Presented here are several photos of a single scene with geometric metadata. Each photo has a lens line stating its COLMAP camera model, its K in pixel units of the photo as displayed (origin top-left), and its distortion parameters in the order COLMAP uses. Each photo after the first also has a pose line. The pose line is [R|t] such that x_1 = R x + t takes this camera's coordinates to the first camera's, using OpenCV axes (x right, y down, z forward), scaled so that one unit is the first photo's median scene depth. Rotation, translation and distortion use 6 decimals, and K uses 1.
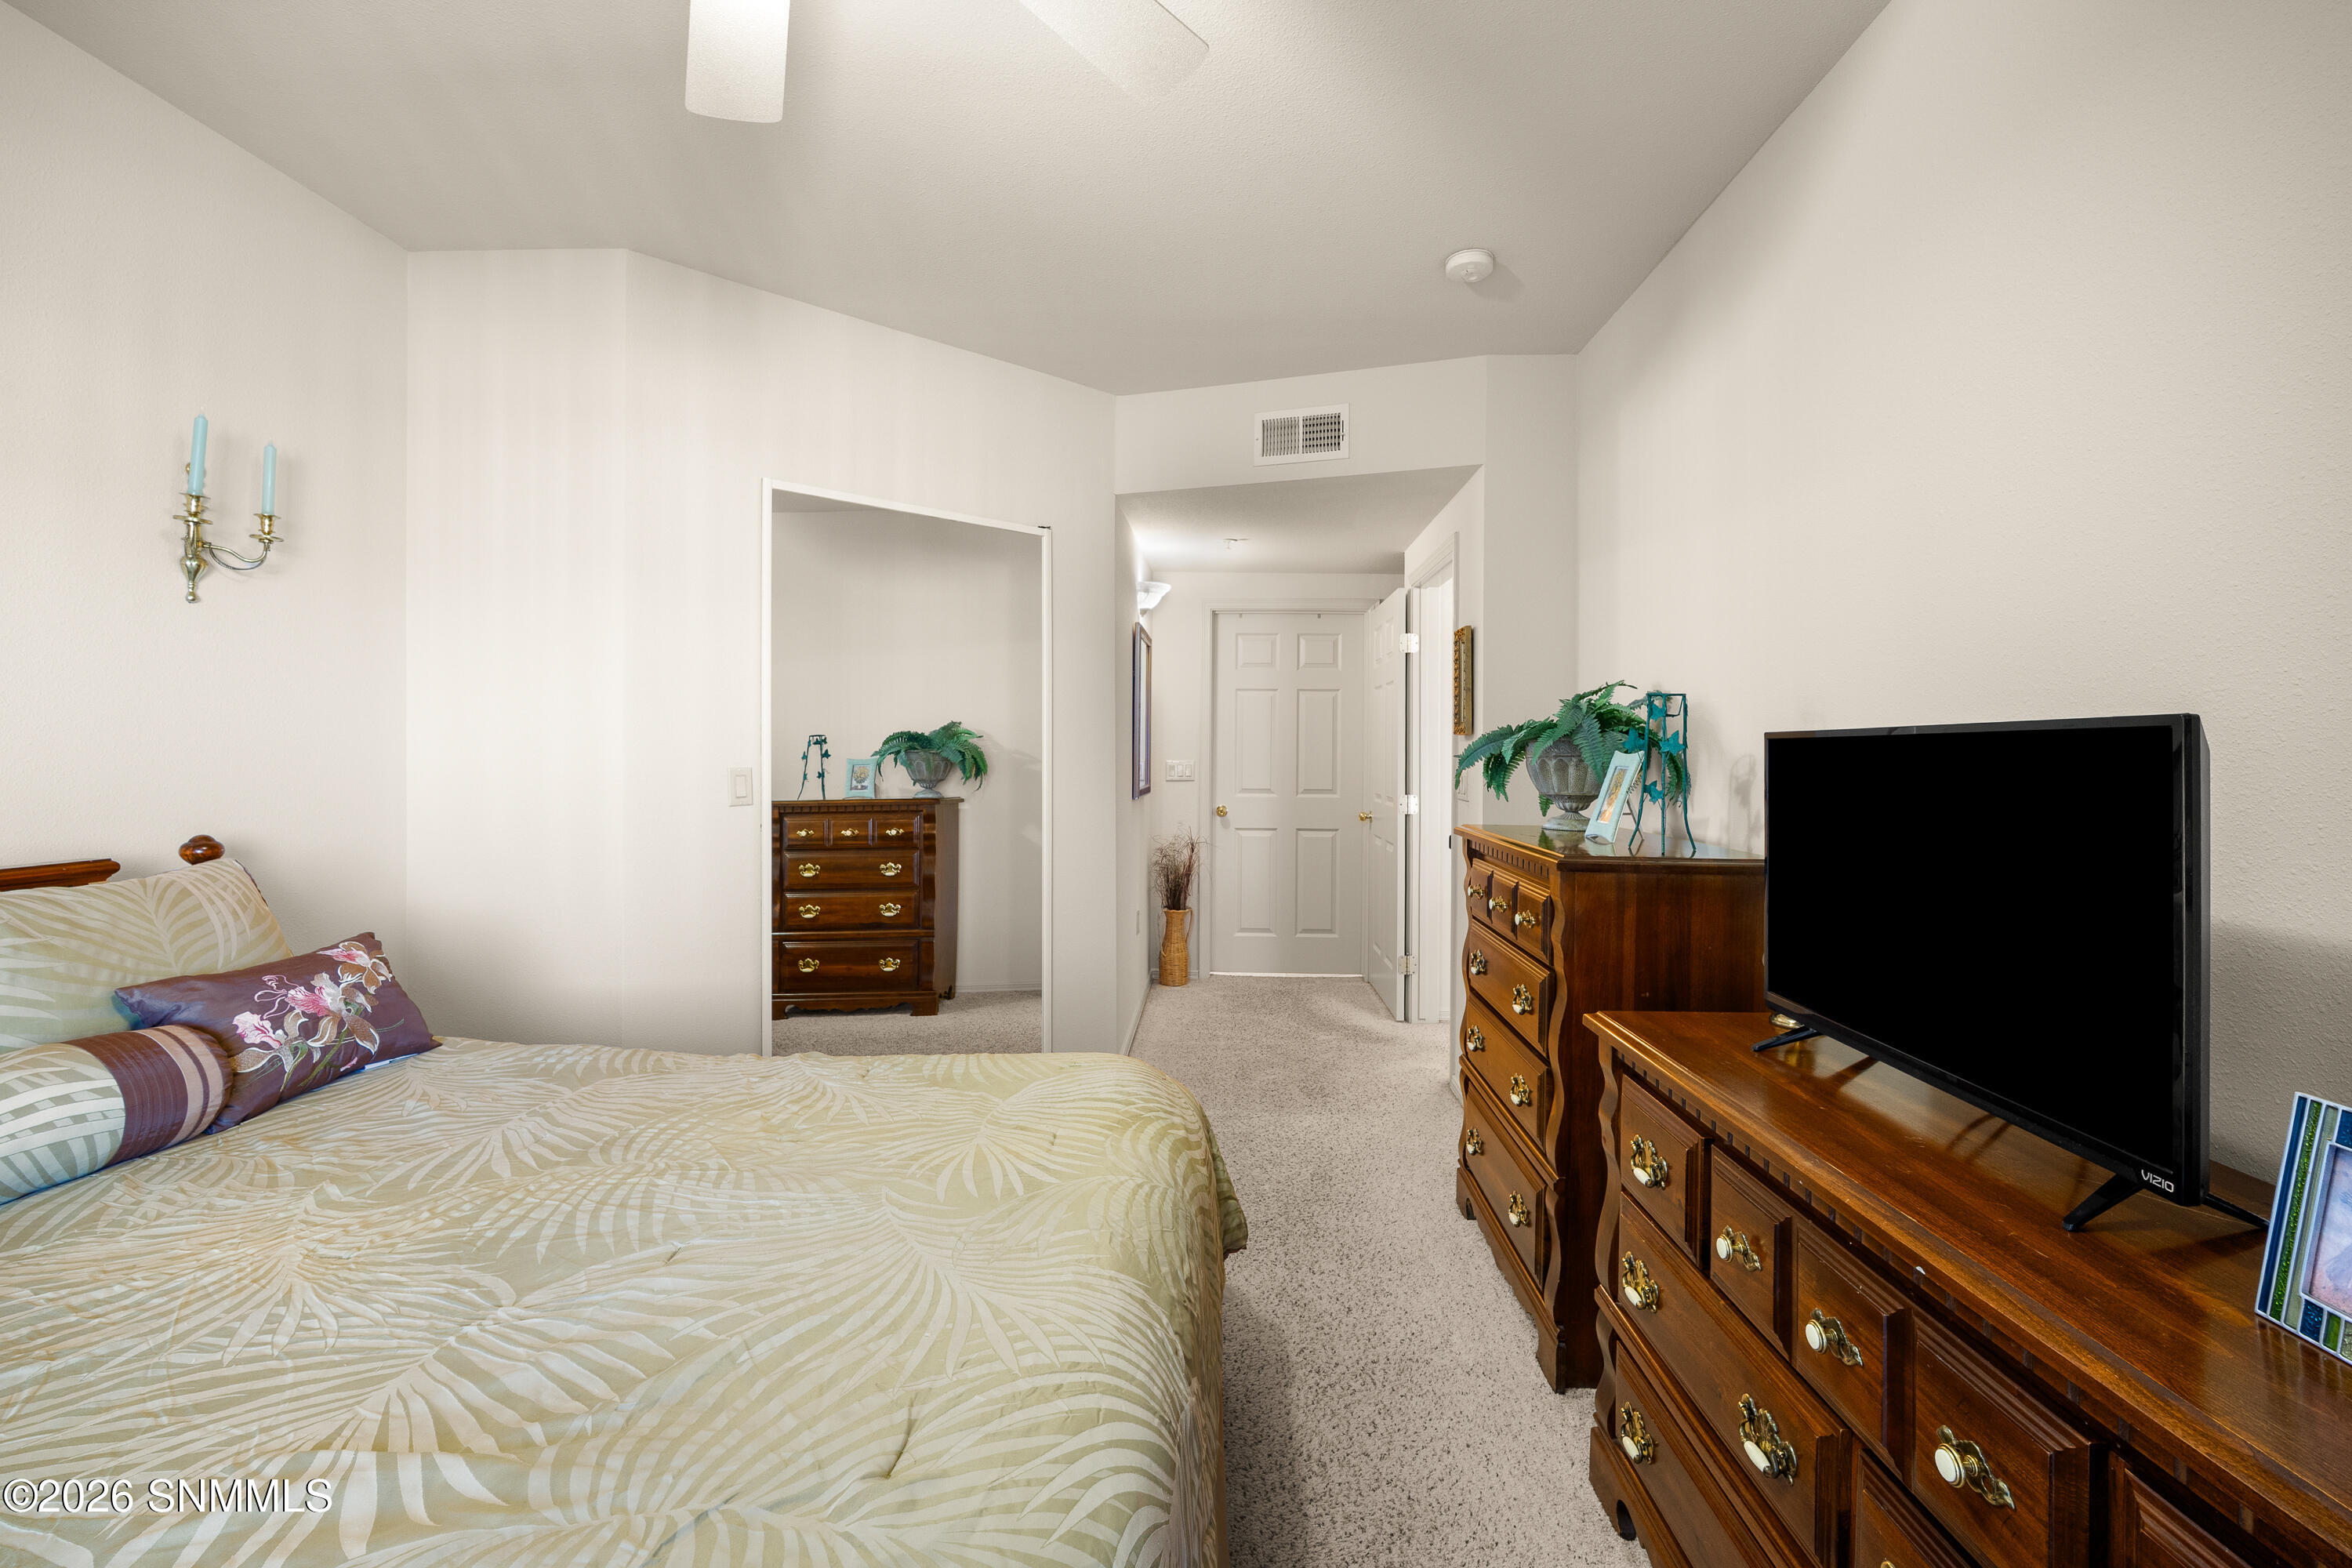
lens RADIAL K [[1031.9, 0, 1181.4], [0, 1031.9, 766.4], [0, 0, 1]] dist [-0.015268, 0.006265]
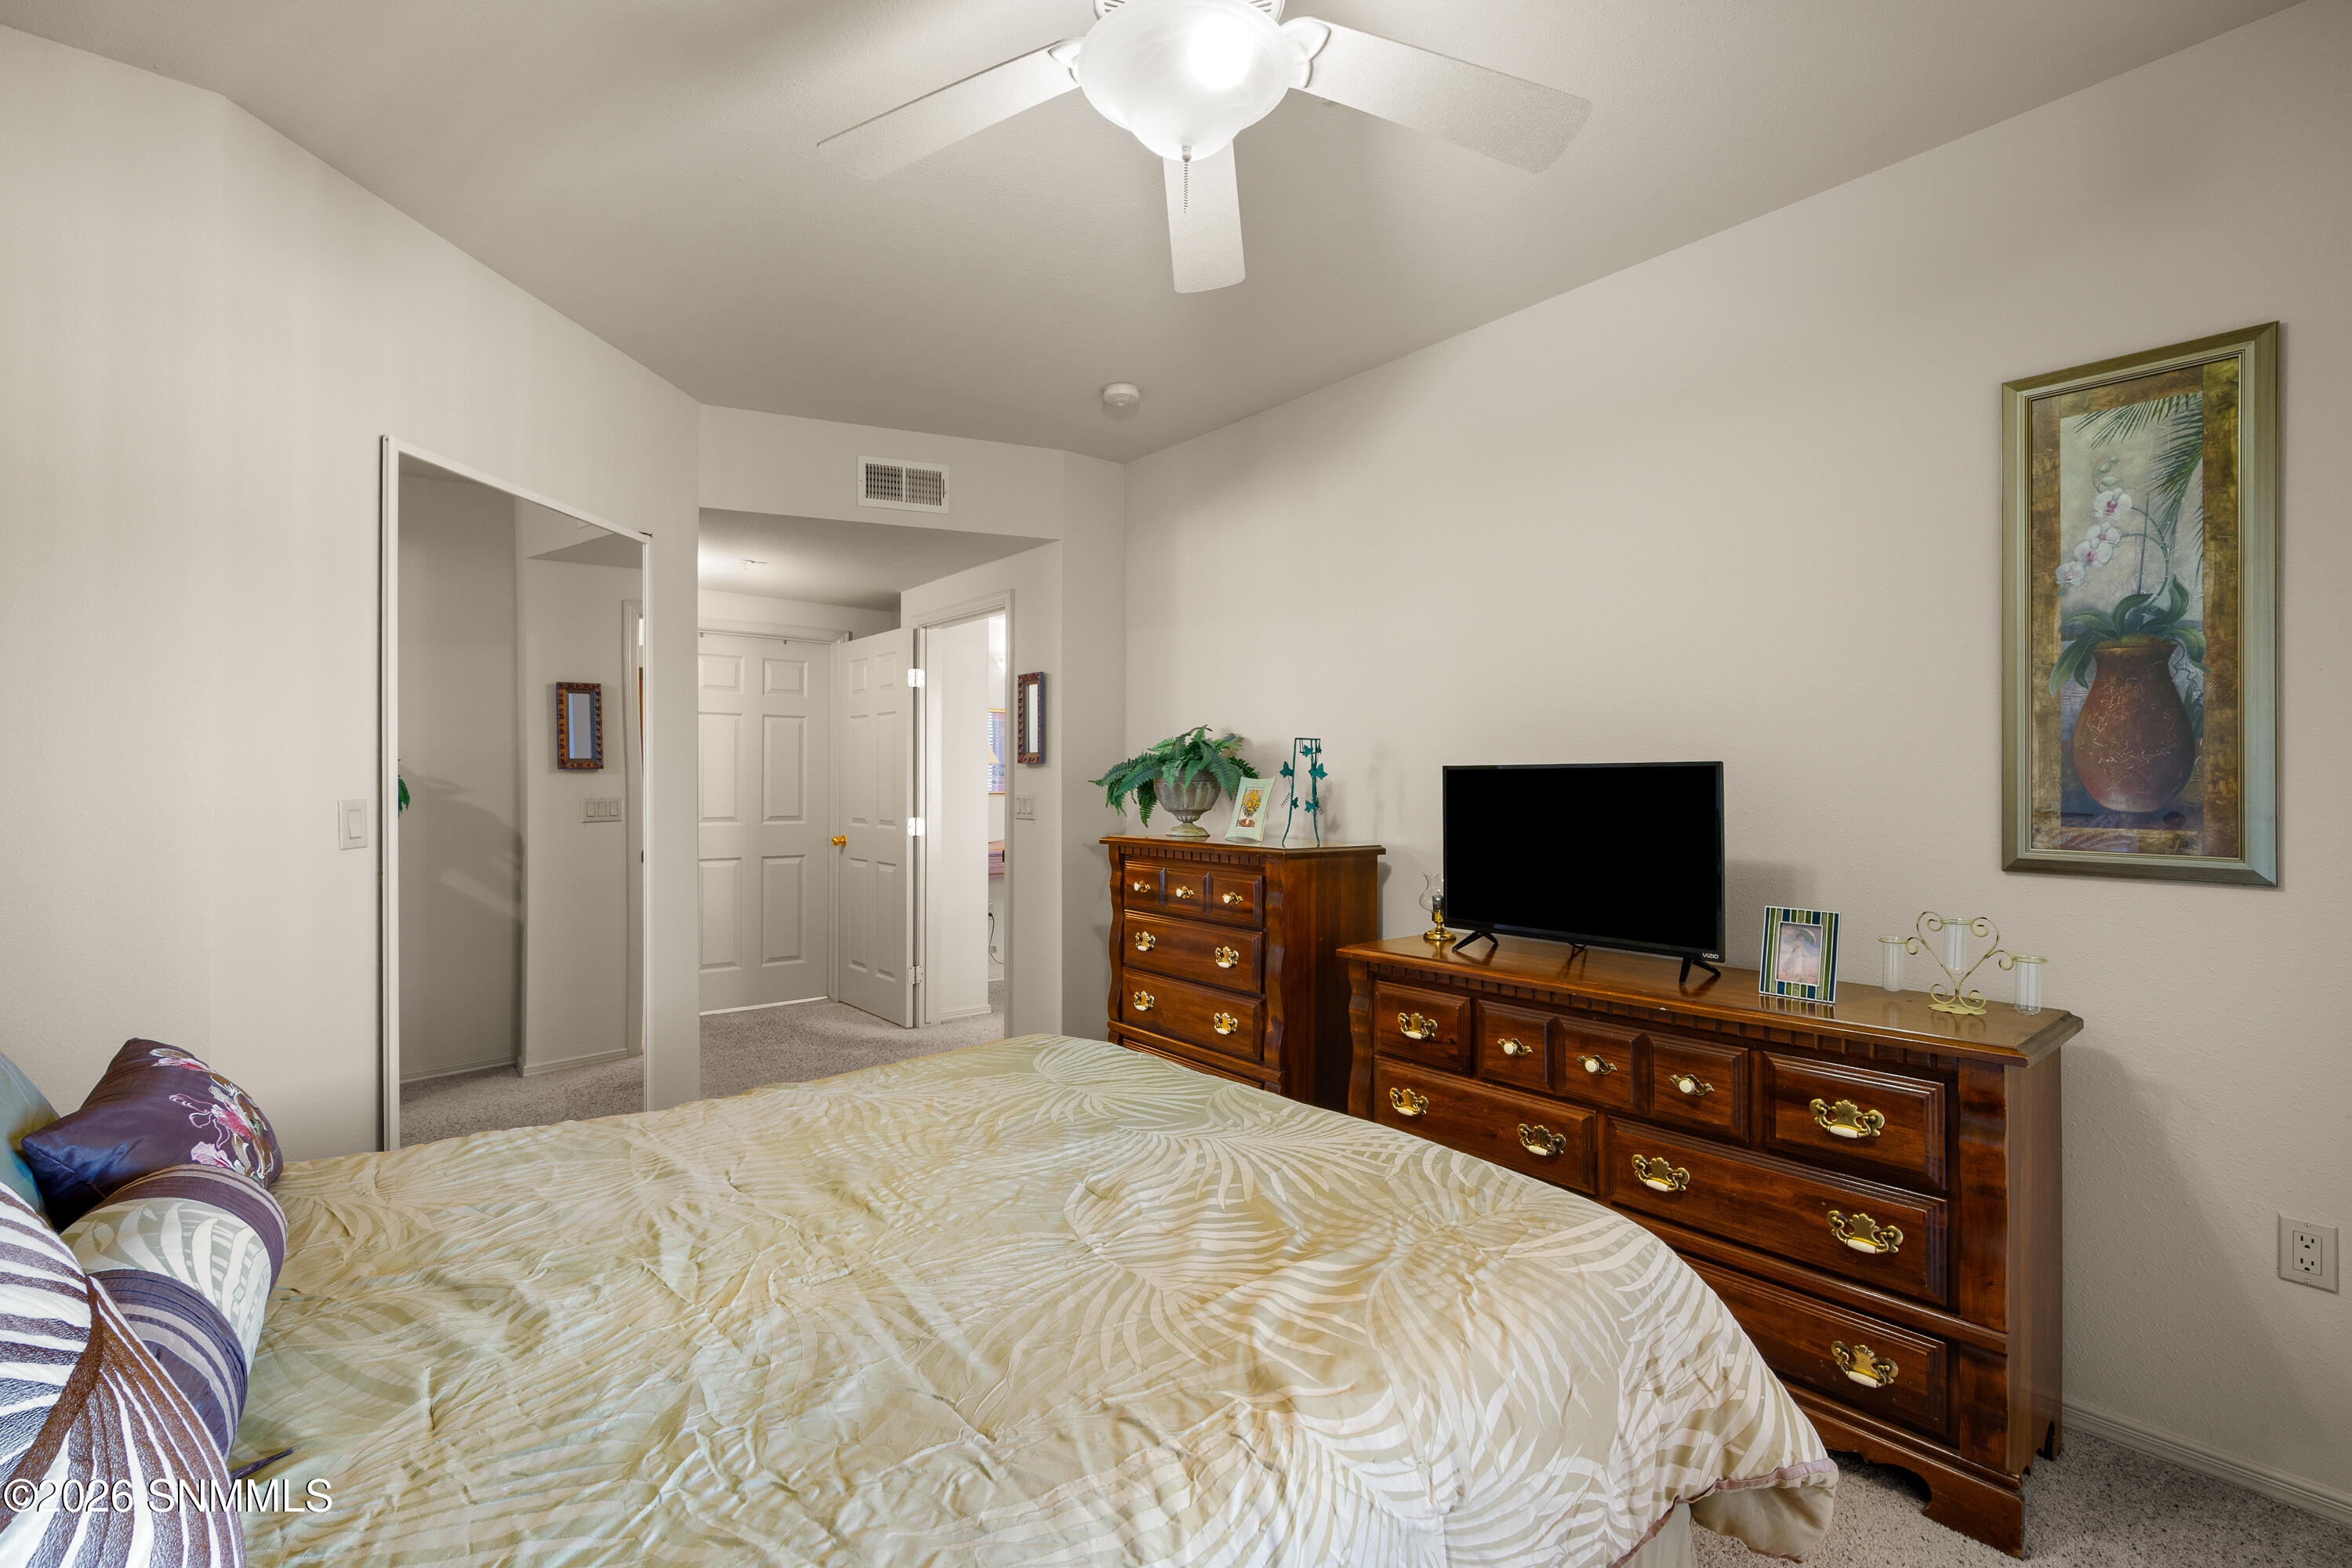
lens RADIAL K [[1034.9, 0, 1176.0], [0, 1034.9, 784.0], [0, 0, 1]] dist [-0.002642, -0.000122]
pose [[0.748857, -0.004765, 0.662715, -0.402496], [0.010459, 0.999935, -0.004629, -0.000035], [-0.662649, 0.010398, 0.748858, 0.001997]]
